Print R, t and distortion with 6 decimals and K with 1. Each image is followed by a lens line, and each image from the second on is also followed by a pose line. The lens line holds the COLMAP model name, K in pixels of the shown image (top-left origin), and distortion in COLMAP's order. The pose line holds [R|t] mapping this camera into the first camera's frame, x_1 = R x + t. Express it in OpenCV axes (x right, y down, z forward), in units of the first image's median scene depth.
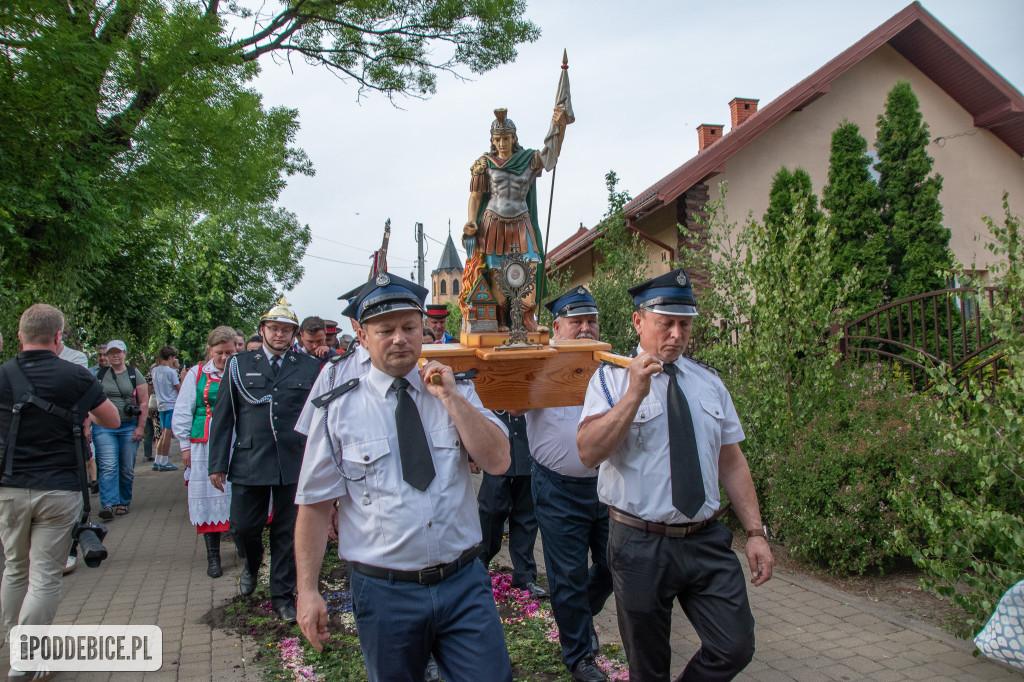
lens RADIAL K [[817.7, 0, 516.0], [0, 817.7, 344.3], [0, 0, 1]] dist [-0.156676, 0.126424]
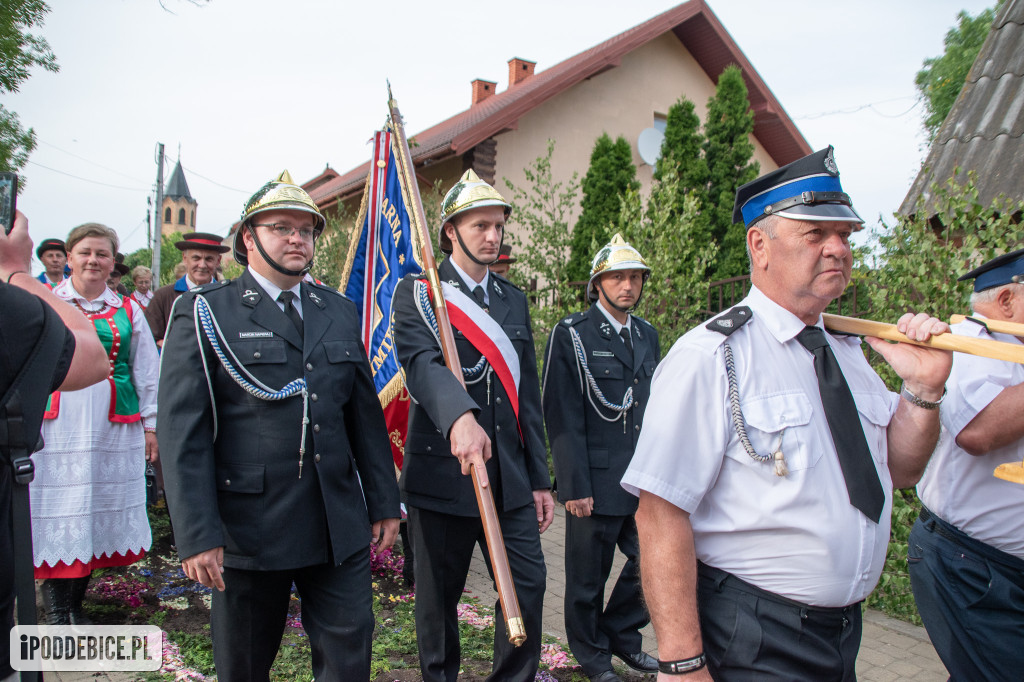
lens RADIAL K [[815.6, 0, 511.3], [0, 815.6, 345.3], [0, 0, 1]] dist [-0.168038, 0.145347]
pose [[0.943183, 0.057929, 0.327186, -0.054993], [-0.079193, 0.995500, 0.052034, 0.000714], [-0.322700, -0.074988, 0.943526, 0.033928]]
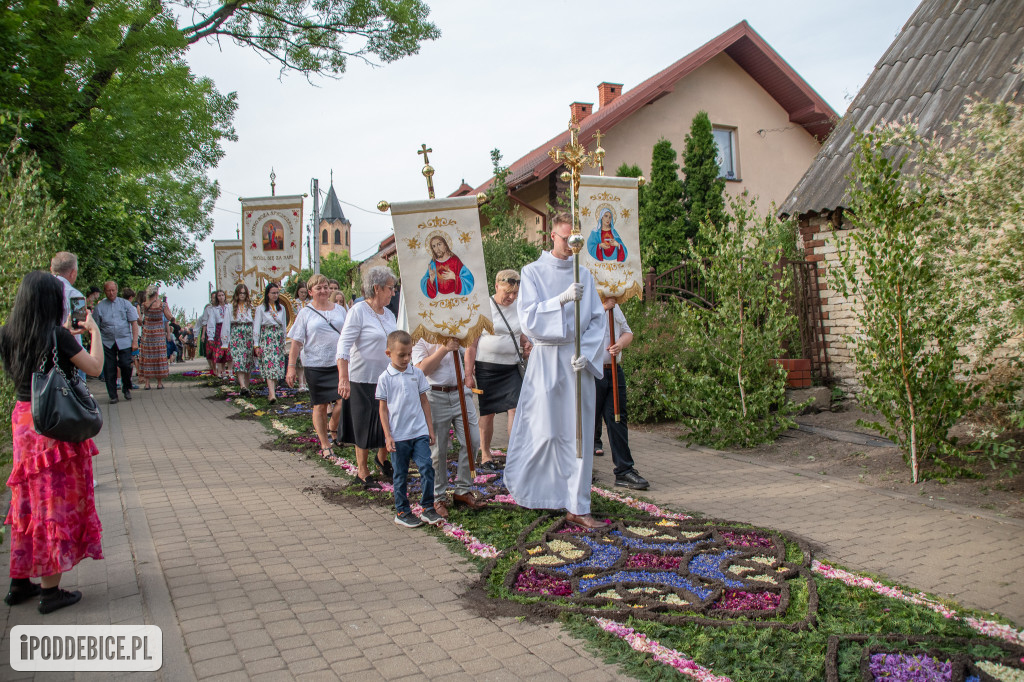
lens RADIAL K [[807.6, 0, 512.0], [0, 807.6, 341.0], [0, 0, 1]] dist [-0.158516, 0.123373]
pose [[0.989238, 0.005279, 0.146217, -0.032853], [-0.013575, 0.998350, 0.055798, 0.005690], [-0.145681, -0.057182, 0.987678, -0.203293]]
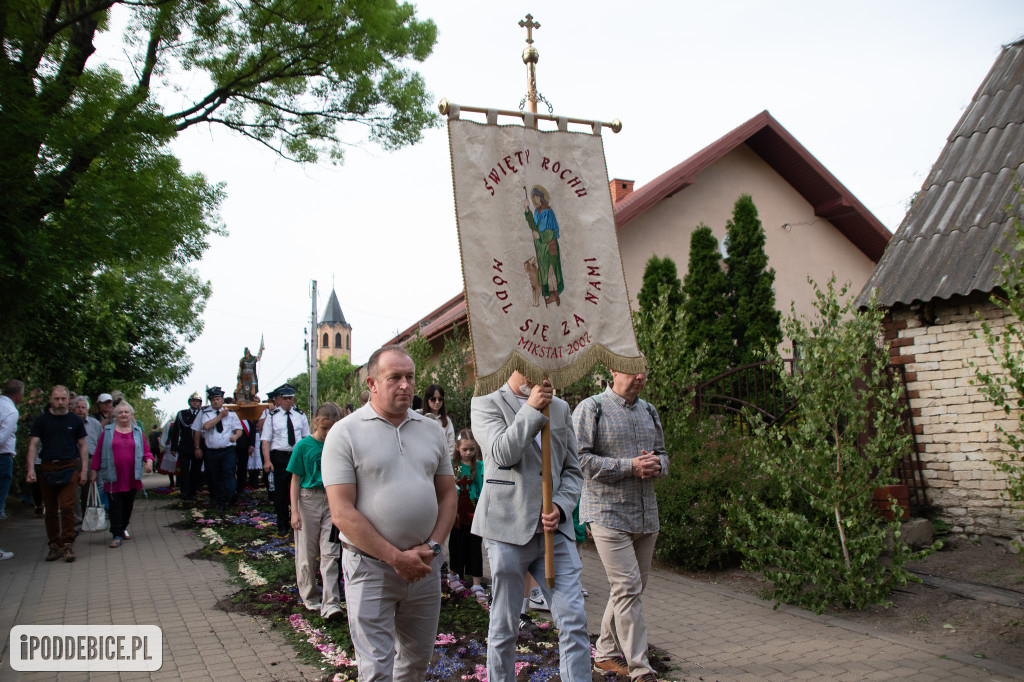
lens RADIAL K [[811.1, 0, 514.7], [0, 811.1, 349.1], [0, 0, 1]] dist [-0.165248, 0.133744]
pose [[0.989048, 0.020505, 0.146161, -0.030427], [-0.011438, 0.997973, -0.062606, 0.000508], [-0.147148, 0.060248, 0.987278, -0.100476]]
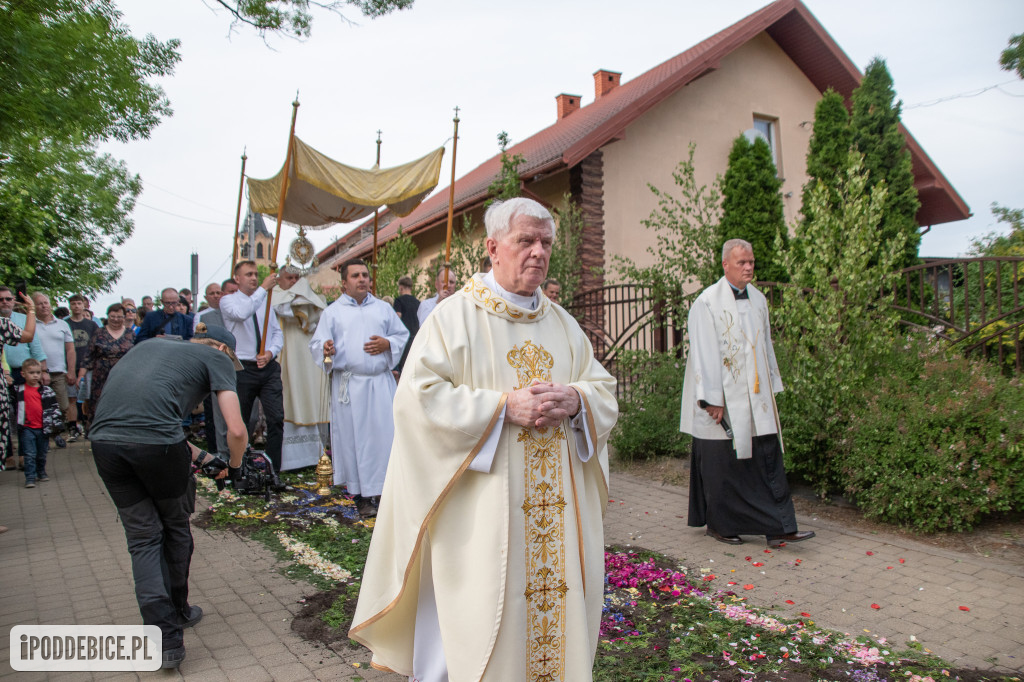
lens RADIAL K [[811.1, 0, 514.7], [0, 811.1, 349.1], [0, 0, 1]] dist [-0.165248, 0.133744]
pose [[0.969138, 0.009649, 0.246331, -0.107402], [-0.020572, 0.998914, 0.041807, 0.007509], [-0.245660, -0.045584, 0.968284, 0.052374]]
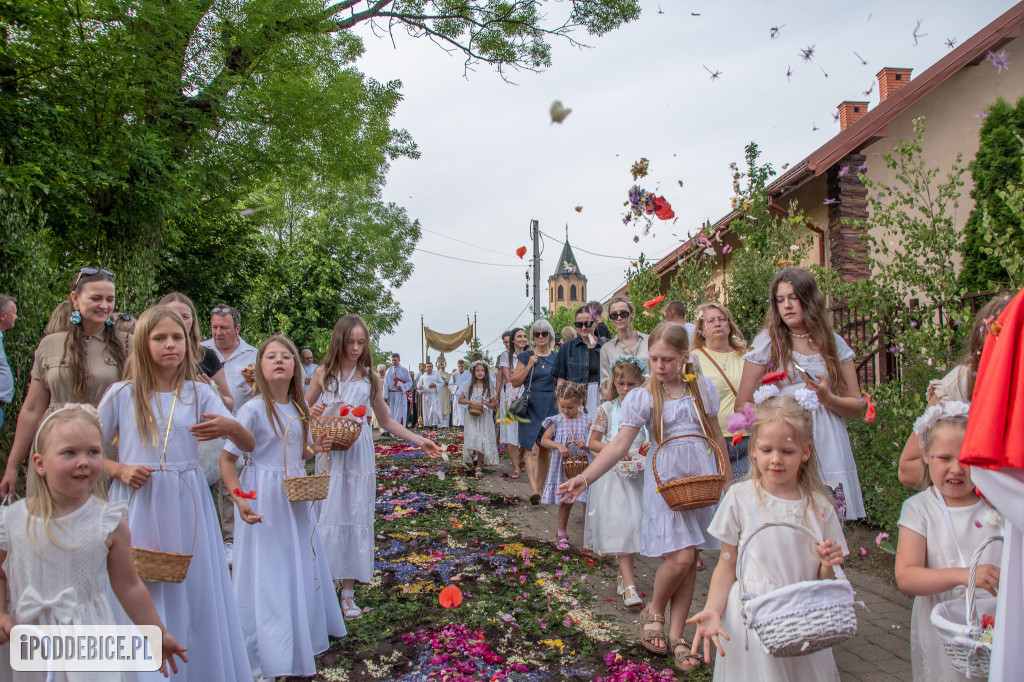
lens RADIAL K [[815.6, 0, 511.3], [0, 815.6, 345.3], [0, 0, 1]] dist [-0.168038, 0.145347]
pose [[0.988866, 0.006629, -0.148664, -0.007241], [-0.007826, 0.999941, -0.007470, 0.013117], [0.148605, 0.008550, 0.988860, 0.117668]]
